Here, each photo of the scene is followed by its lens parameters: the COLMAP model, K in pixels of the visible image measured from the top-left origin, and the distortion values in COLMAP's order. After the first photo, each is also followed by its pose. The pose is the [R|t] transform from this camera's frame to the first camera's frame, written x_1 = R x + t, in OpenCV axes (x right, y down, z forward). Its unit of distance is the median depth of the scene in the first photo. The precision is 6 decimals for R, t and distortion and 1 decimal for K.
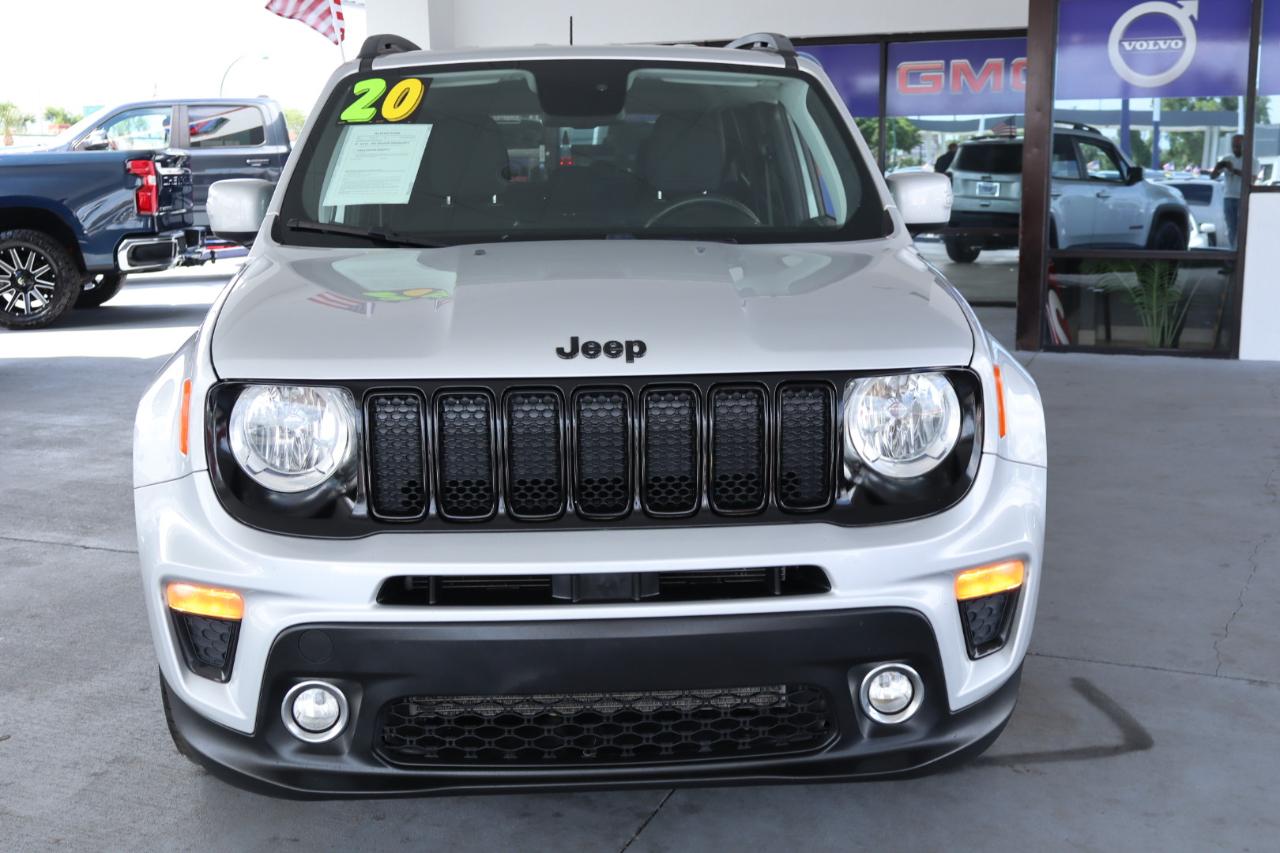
lens RADIAL K [[1387.7, 0, 636.4], [0, 1387.7, 427.7], [0, 0, 1]] dist [0.011513, 0.000000]
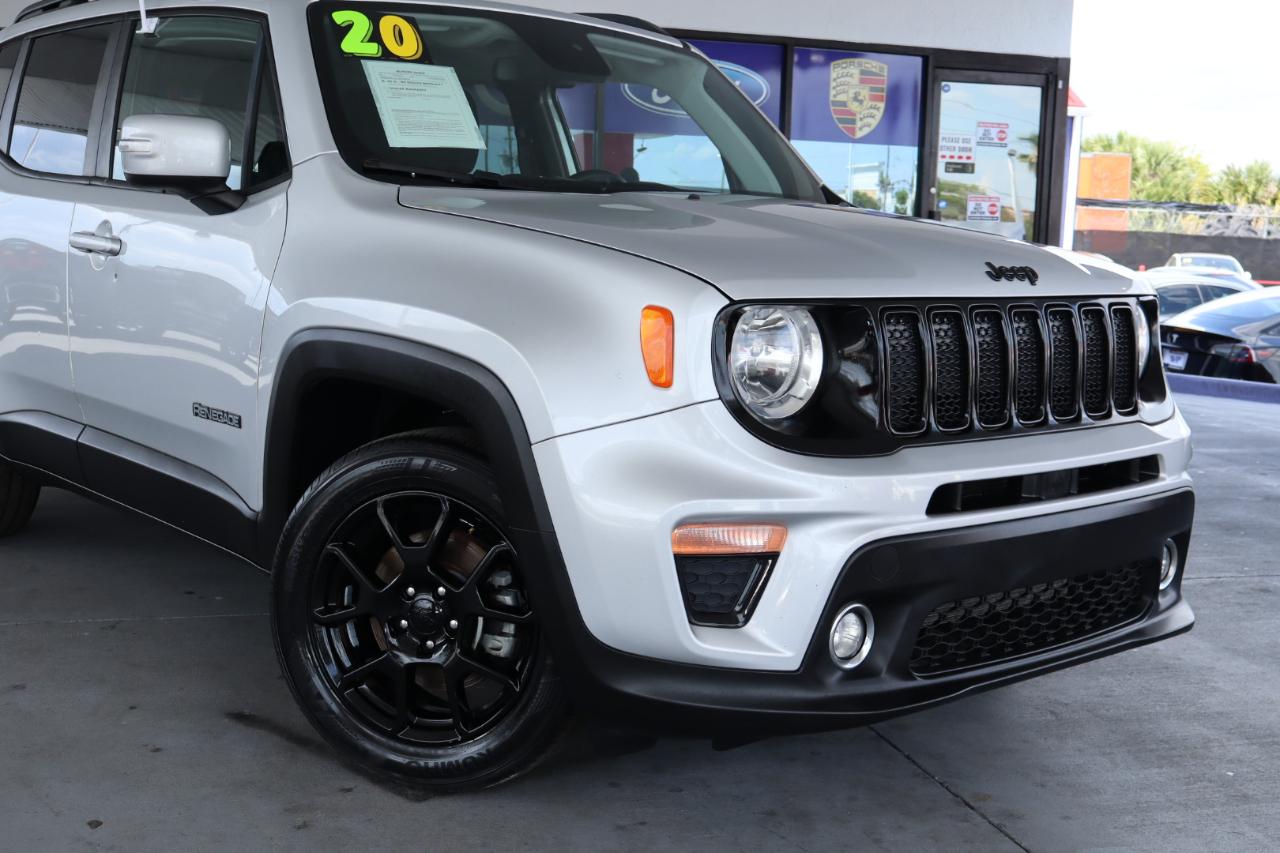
lens RADIAL K [[1537.9, 0, 649.9], [0, 1537.9, 427.6], [0, 0, 1]] dist [-0.015461, 0.000000]
pose [[0.782624, -0.044160, 0.620927, -0.988872], [0.074599, 0.996945, -0.023124, 0.070148], [-0.618009, 0.064418, 0.783527, 0.221999]]
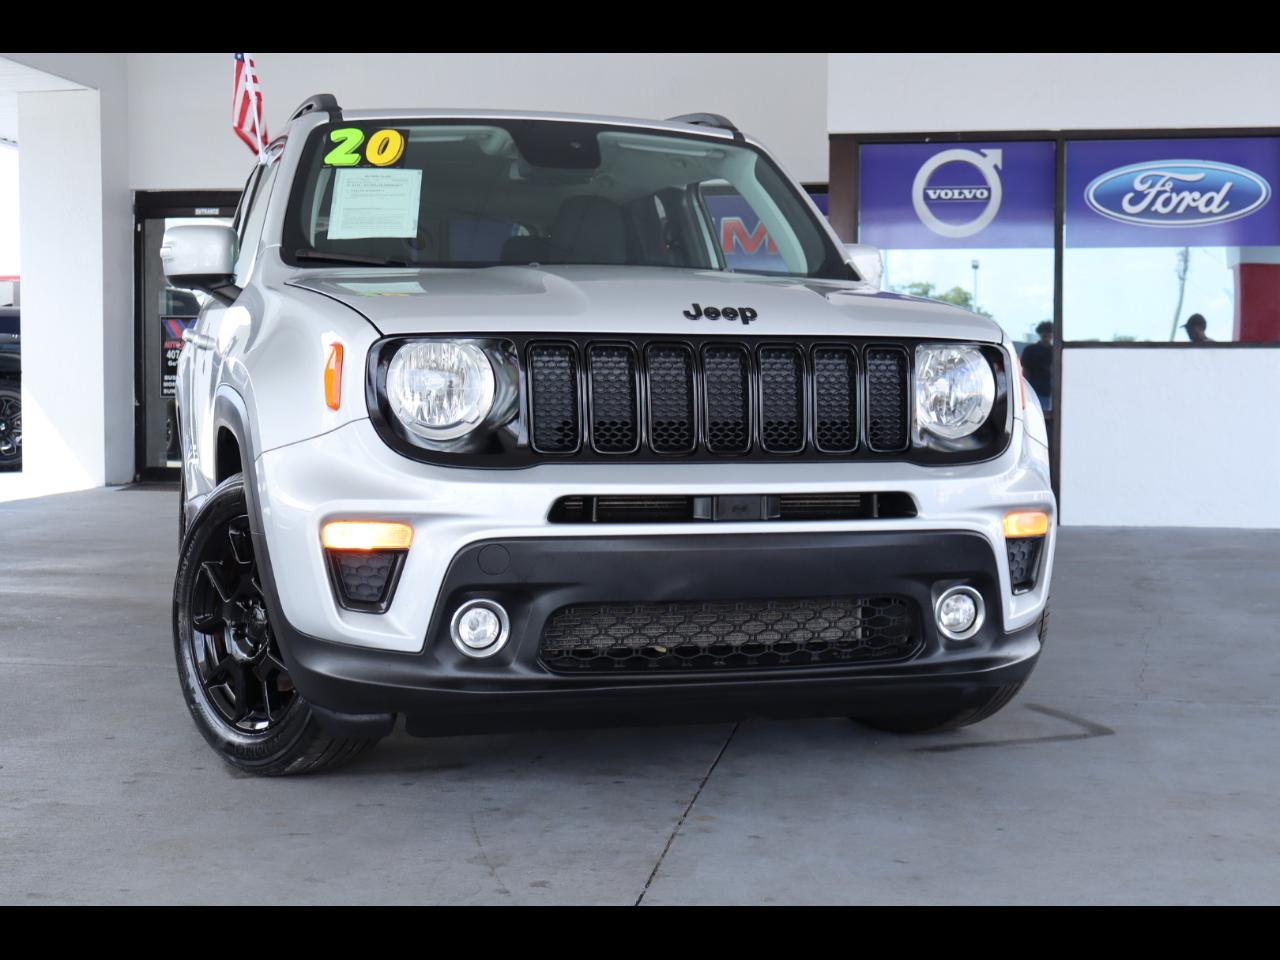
lens RADIAL K [[1823.7, 0, 640.6], [0, 1823.7, 472.6], [0, 0, 1]] dist [-0.003924, 0.000000]
pose [[0.974379, 0.004803, 0.224861, -0.424438], [0.026689, 0.990239, -0.136801, 0.277618], [-0.223323, 0.139298, 0.964740, -0.437838]]
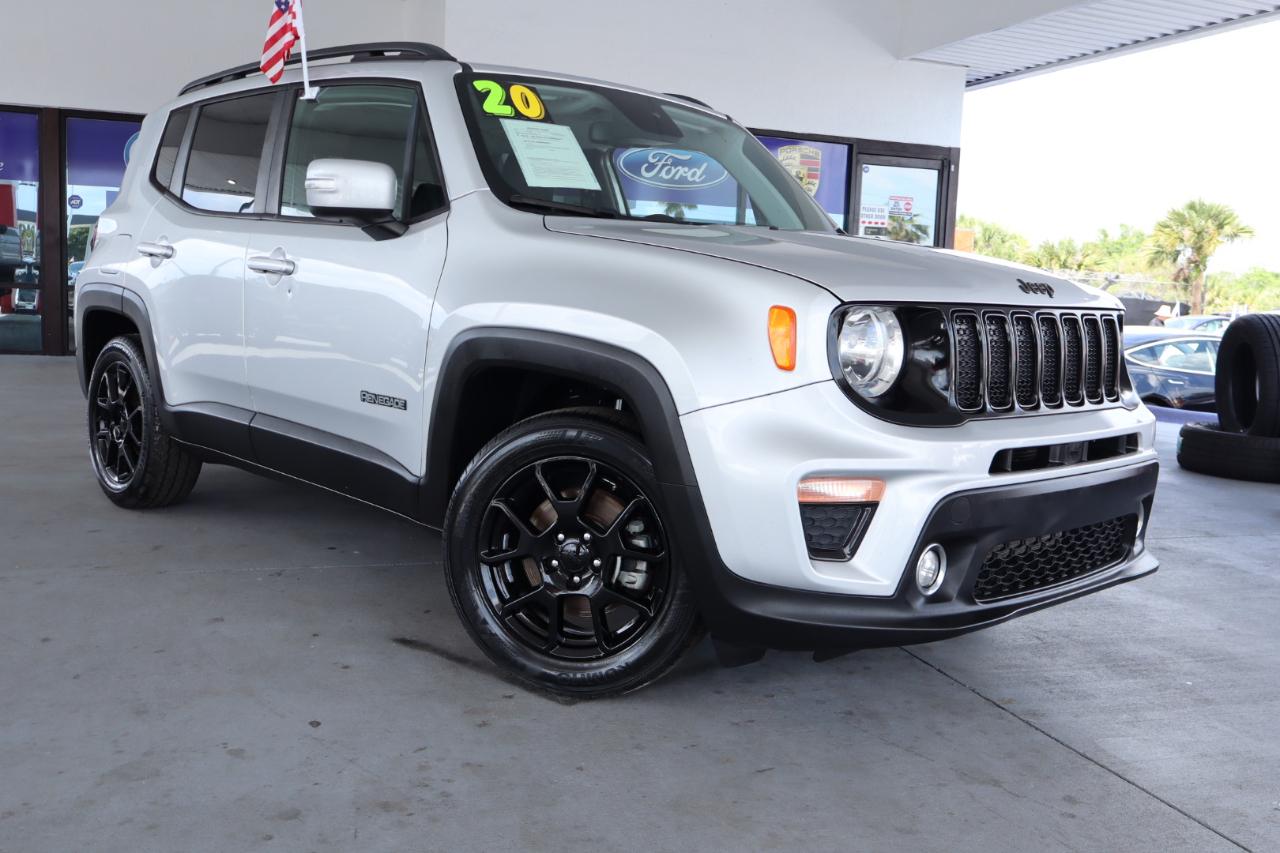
lens RADIAL K [[1194.6, 0, 644.0], [0, 1194.6, 429.0], [0, 0, 1]] dist [-0.009094, 0.000000]
pose [[0.756781, -0.035128, 0.652724, -1.092024], [0.071288, 0.997034, -0.028994, 0.090131], [-0.649770, 0.068474, 0.757041, 0.343130]]
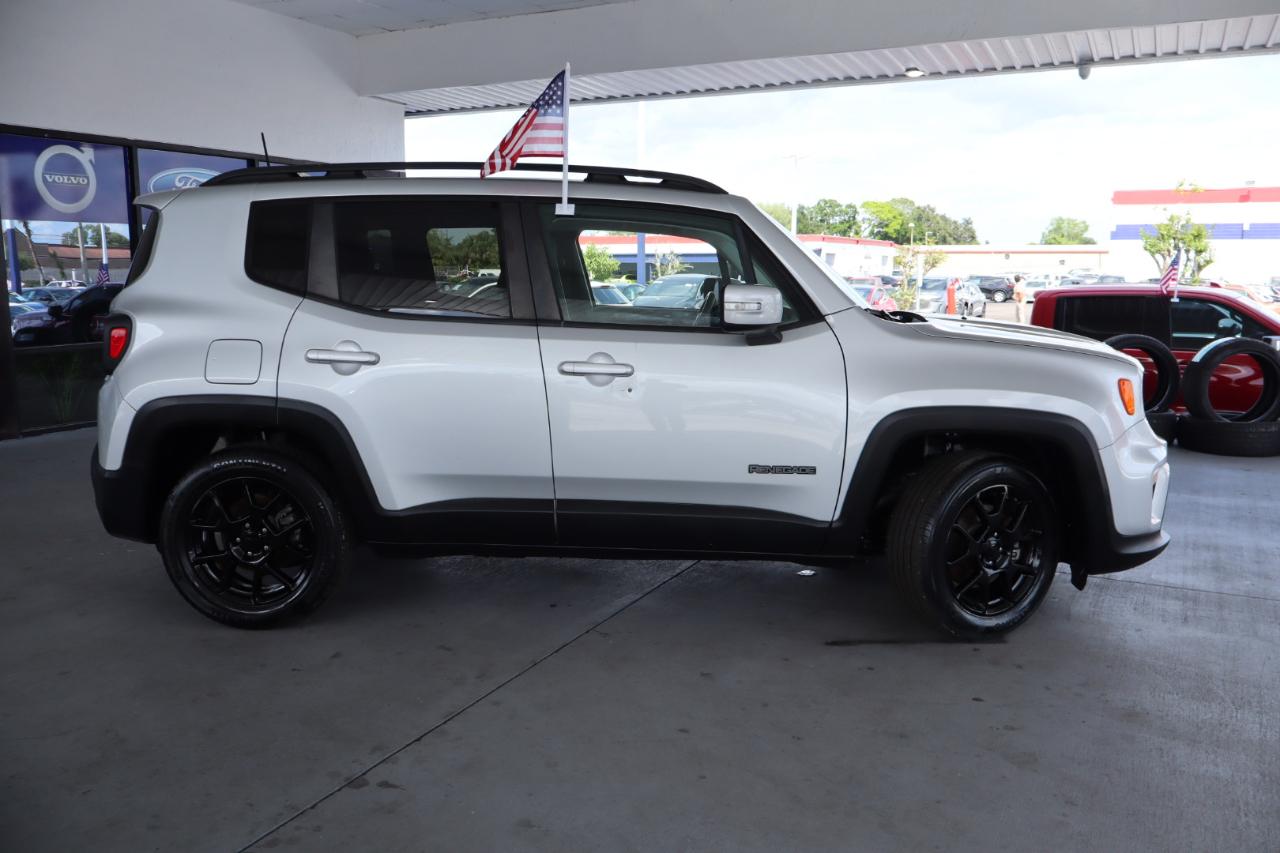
lens RADIAL K [[1047.0, 0, 634.4], [0, 1047.0, 428.8], [0, 0, 1]] dist [-0.016676, -0.014979]
pose [[0.085209, -0.142537, 0.986115, -1.956417], [0.182886, 0.975136, 0.125147, -0.294208], [-0.979435, 0.169682, 0.109159, 1.599794]]
